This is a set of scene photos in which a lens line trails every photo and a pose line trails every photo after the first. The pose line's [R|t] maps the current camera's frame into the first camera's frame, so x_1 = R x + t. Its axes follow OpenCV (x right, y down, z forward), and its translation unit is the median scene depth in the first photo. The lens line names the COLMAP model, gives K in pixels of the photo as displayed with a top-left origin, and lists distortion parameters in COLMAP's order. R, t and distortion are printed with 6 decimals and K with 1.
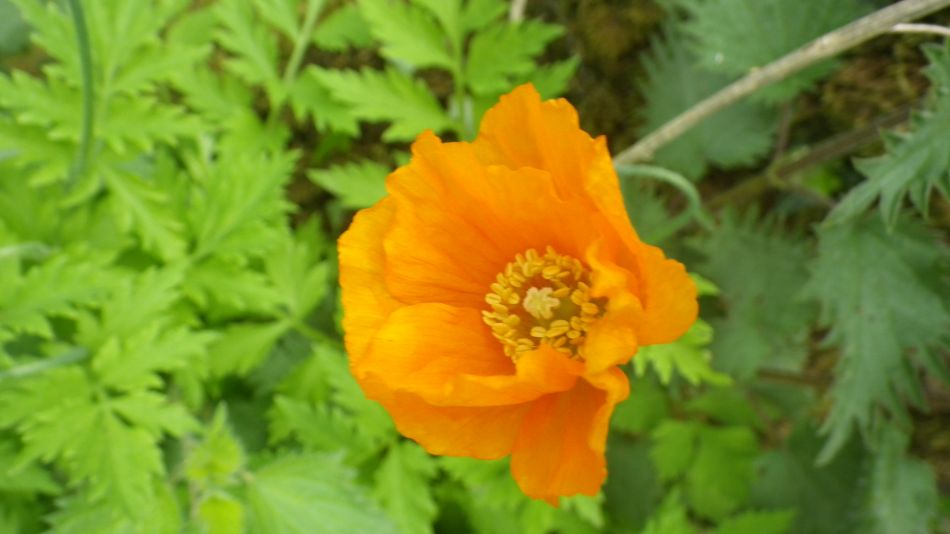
lens RADIAL K [[933.7, 0, 457.3], [0, 933.7, 267.8], [0, 0, 1]] dist [-0.001188, -0.008267]
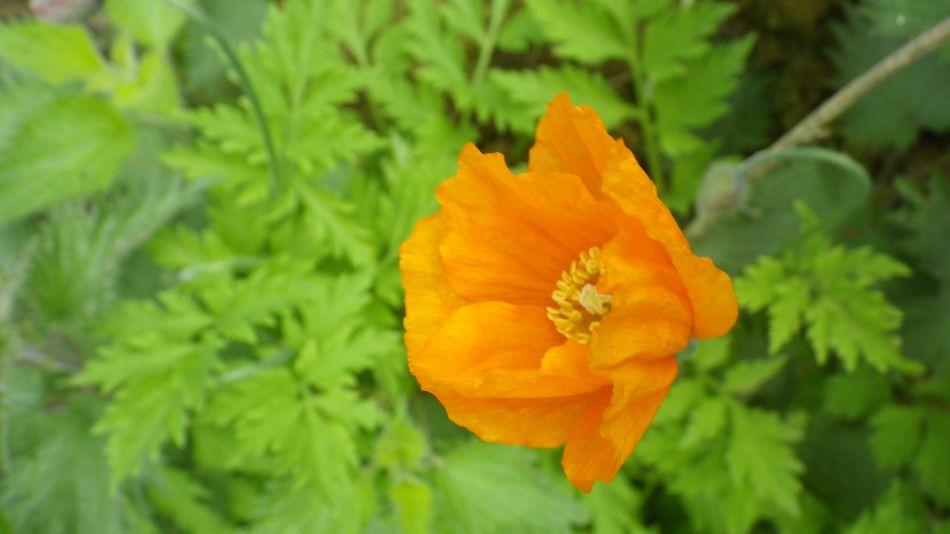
lens RADIAL K [[933.3, 0, 474.5], [0, 933.3, 281.9], [0, 0, 1]] dist [0.004874, -0.012783]
pose [[0.966076, -0.044399, -0.254415, 0.099781], [0.051445, 0.998453, 0.021105, -0.004488], [0.253084, -0.033477, 0.966865, -0.021572]]
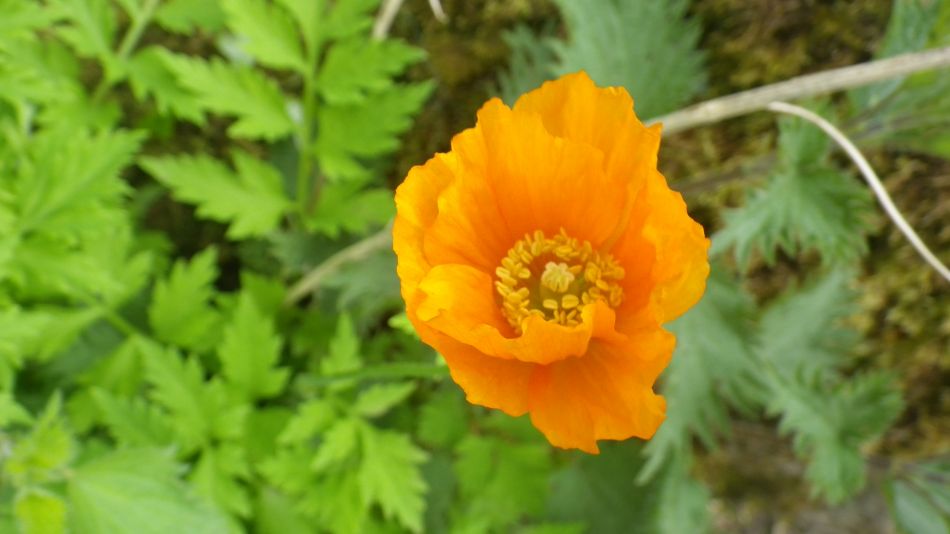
lens RADIAL K [[933.3, 0, 474.5], [0, 933.3, 281.9], [0, 0, 1]] dist [0.004874, -0.012783]
pose [[0.946745, 0.097429, 0.306891, -0.149249], [-0.088825, 0.995165, -0.041914, 0.043005], [-0.309491, 0.012423, 0.950821, -0.006087]]
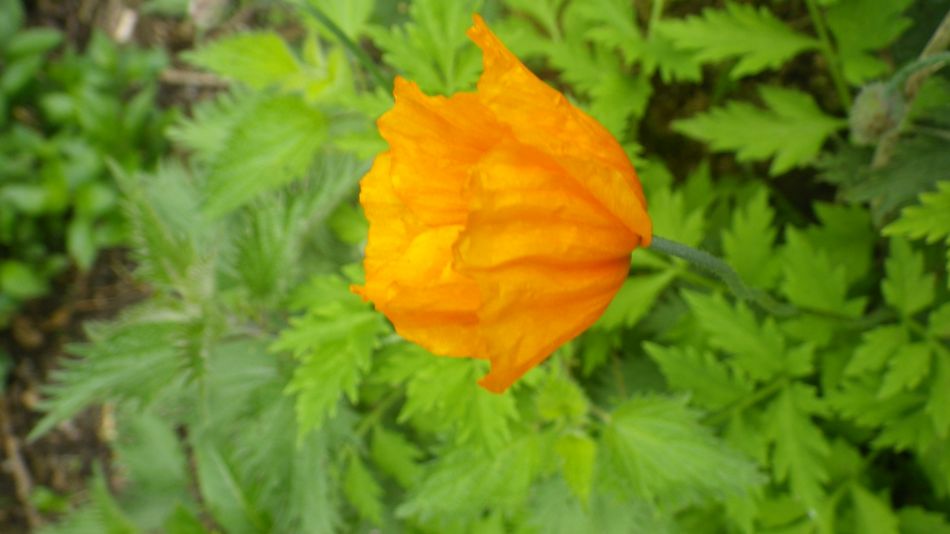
lens RADIAL K [[933.7, 0, 457.3], [0, 933.7, 267.8], [0, 0, 1]] dist [-0.001188, -0.008267]
pose [[0.838001, -0.102231, -0.536006, 0.228882], [0.121568, 0.992583, 0.000750, 0.030803], [0.531954, -0.065790, 0.844214, 0.009985]]
